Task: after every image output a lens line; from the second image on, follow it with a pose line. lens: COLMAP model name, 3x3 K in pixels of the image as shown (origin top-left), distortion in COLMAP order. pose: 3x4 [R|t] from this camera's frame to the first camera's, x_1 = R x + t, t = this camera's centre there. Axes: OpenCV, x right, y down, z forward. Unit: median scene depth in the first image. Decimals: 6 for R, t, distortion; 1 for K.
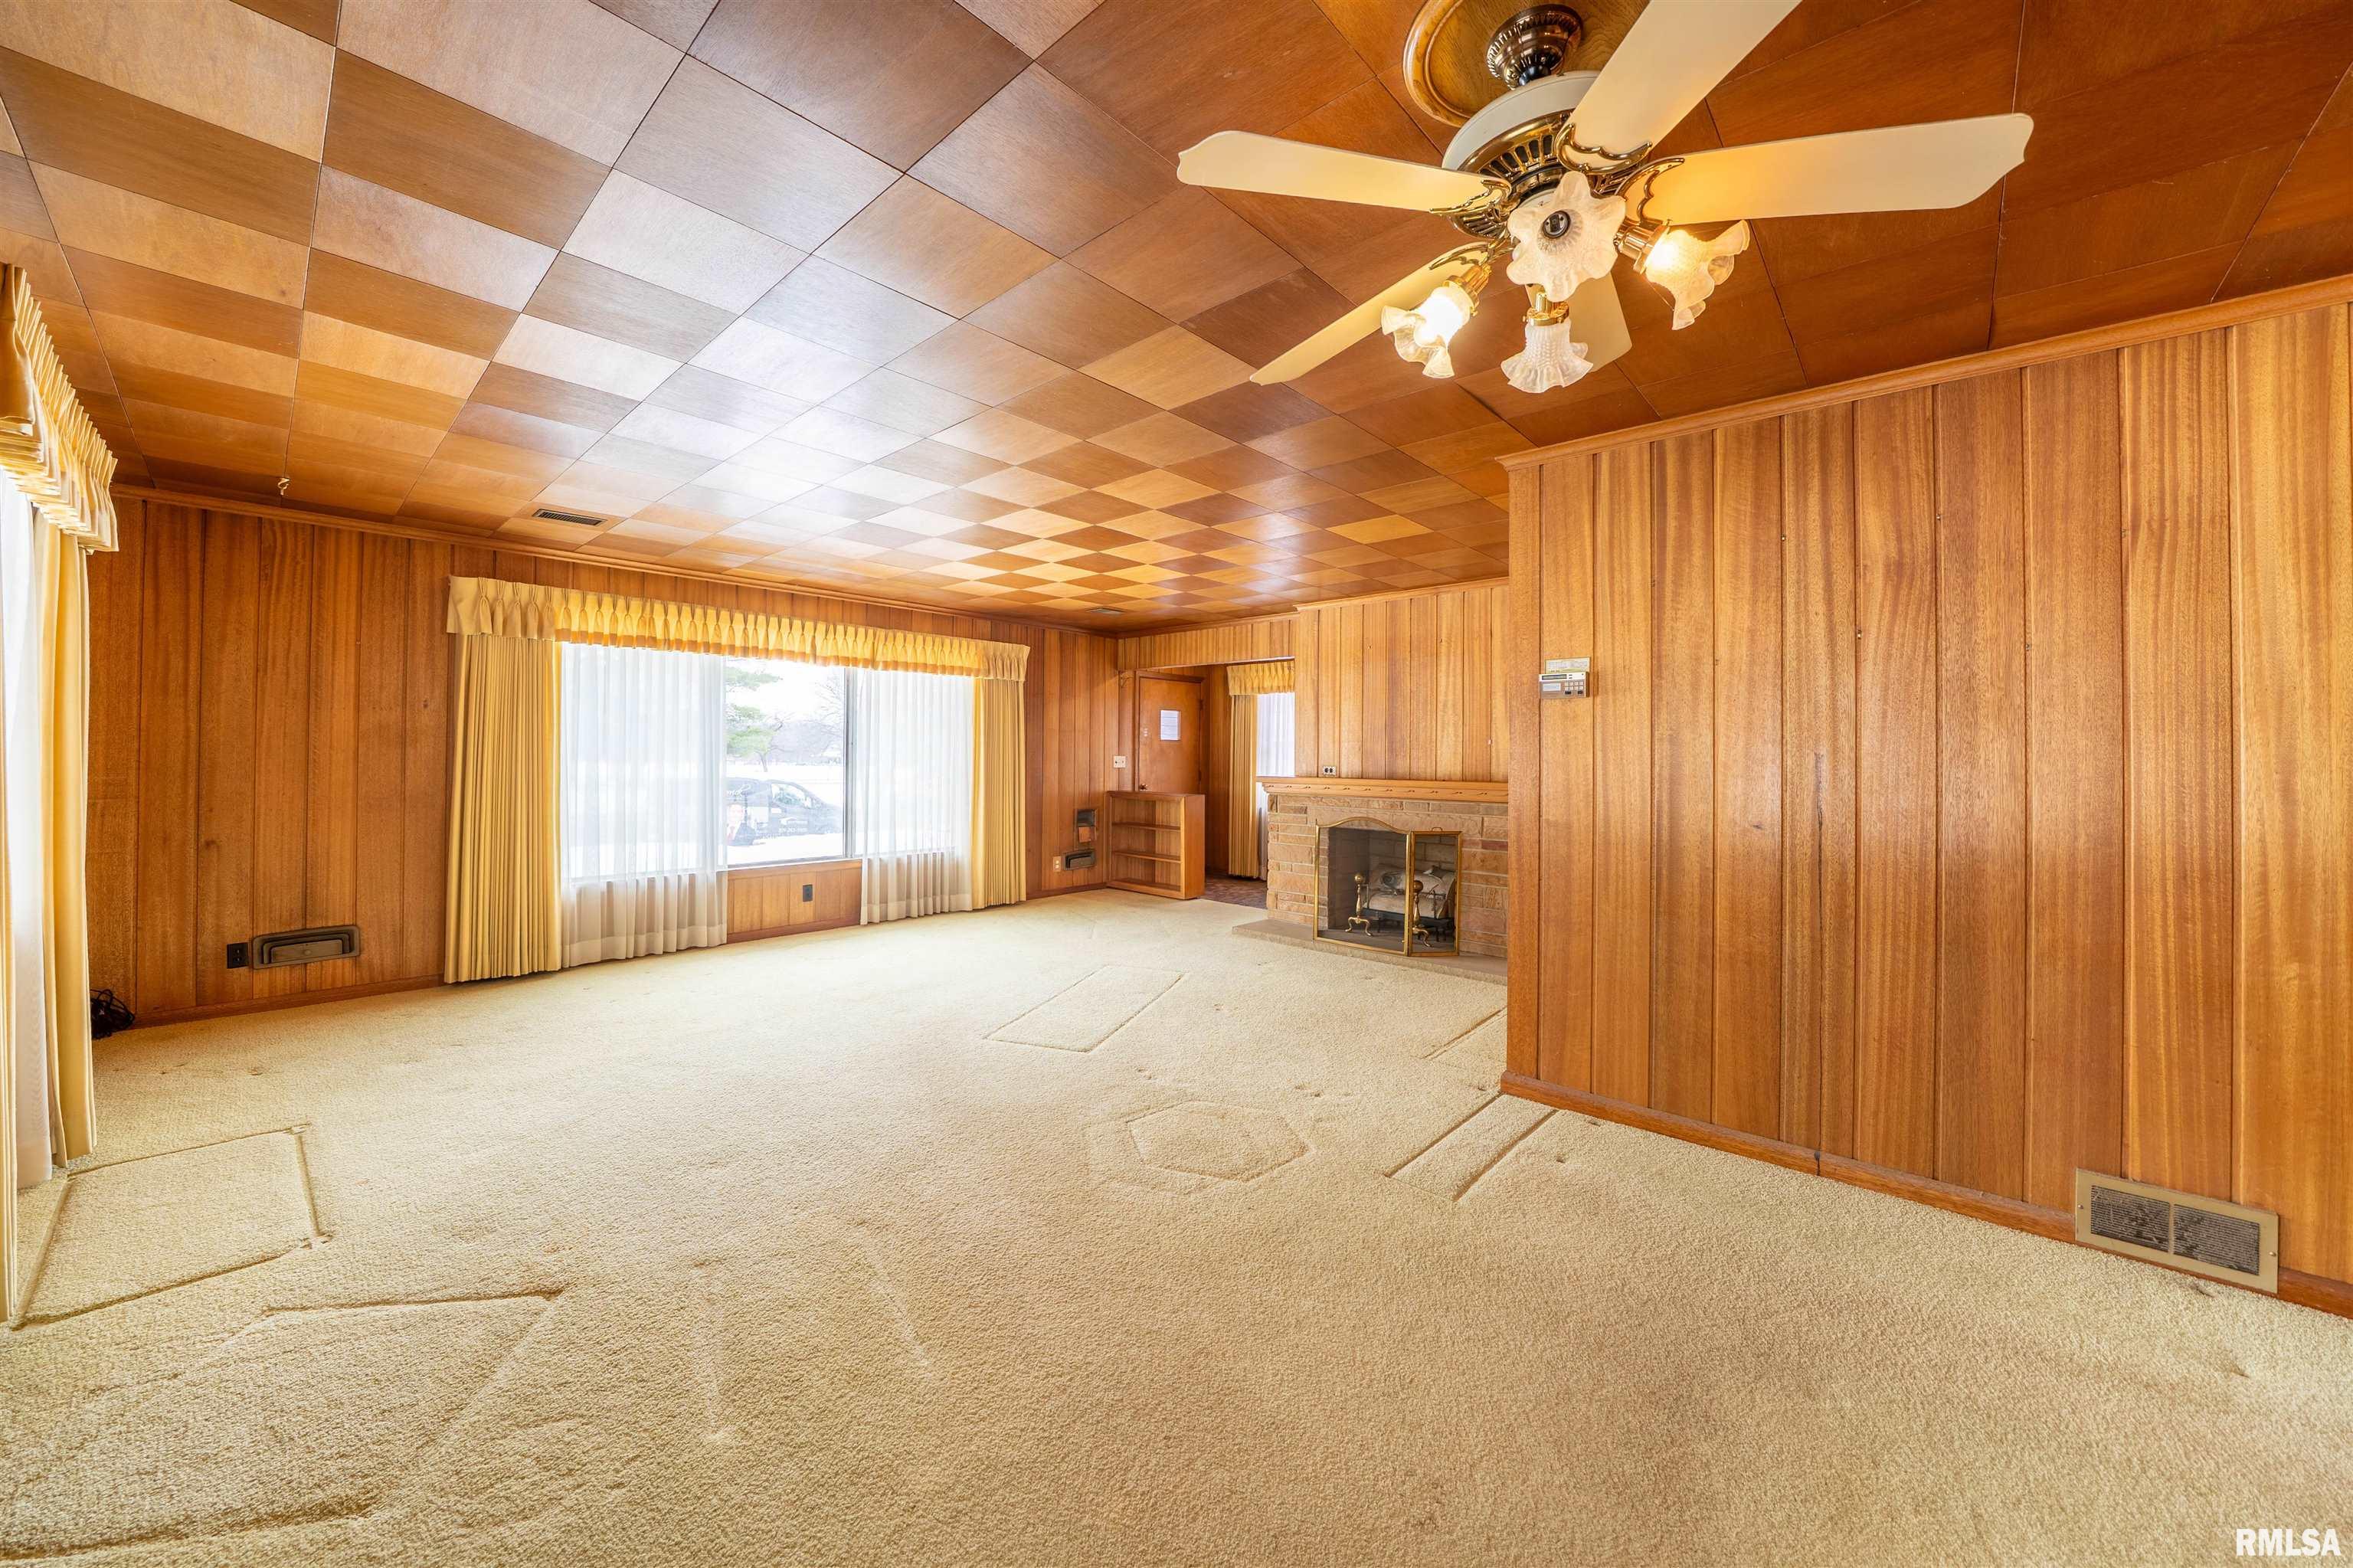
lens RADIAL K [[845.8, 0, 1172.8], [0, 845.8, 747.2], [0, 0, 1]] dist [-0.020758, 0.000120]
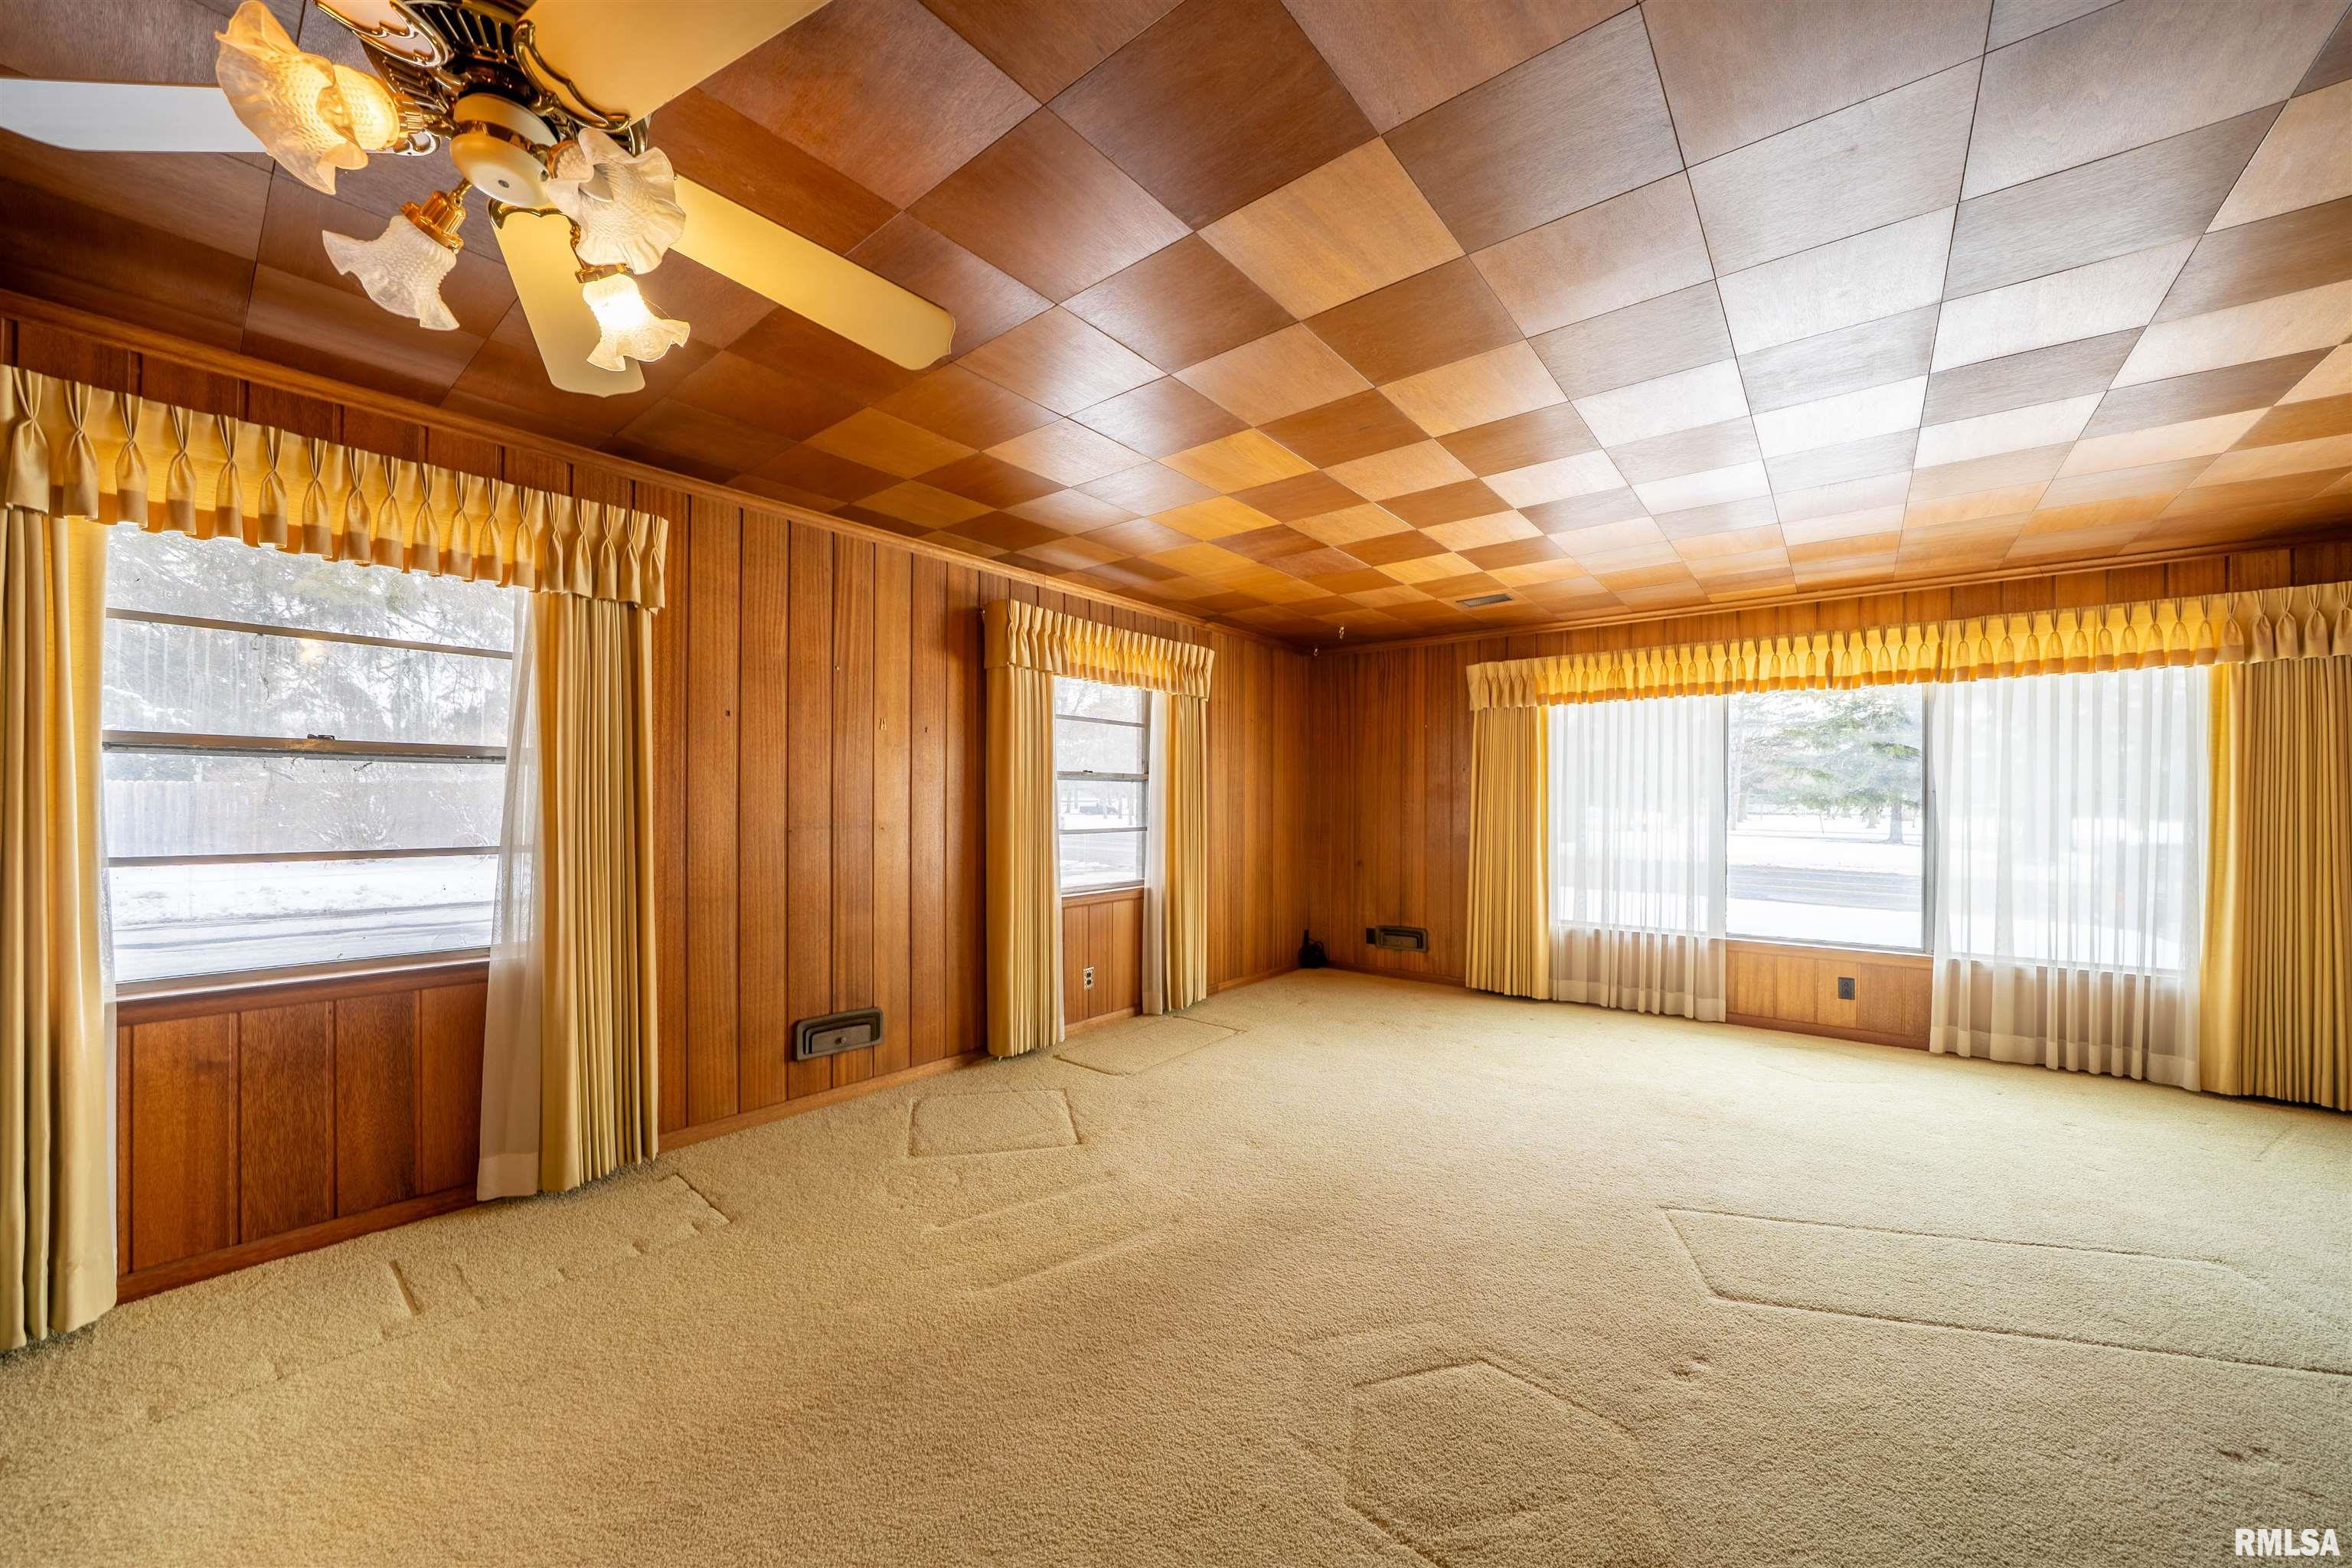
lens RADIAL K [[845.4, 0, 1179.9], [0, 845.4, 801.6], [0, 0, 1]] dist [-0.020758, 0.000120]
pose [[0.069019, -0.008936, -0.997575, 0.322256], [0.005661, 0.999947, -0.008566, 0.007860], [0.997599, -0.005056, 0.069065, 0.397741]]
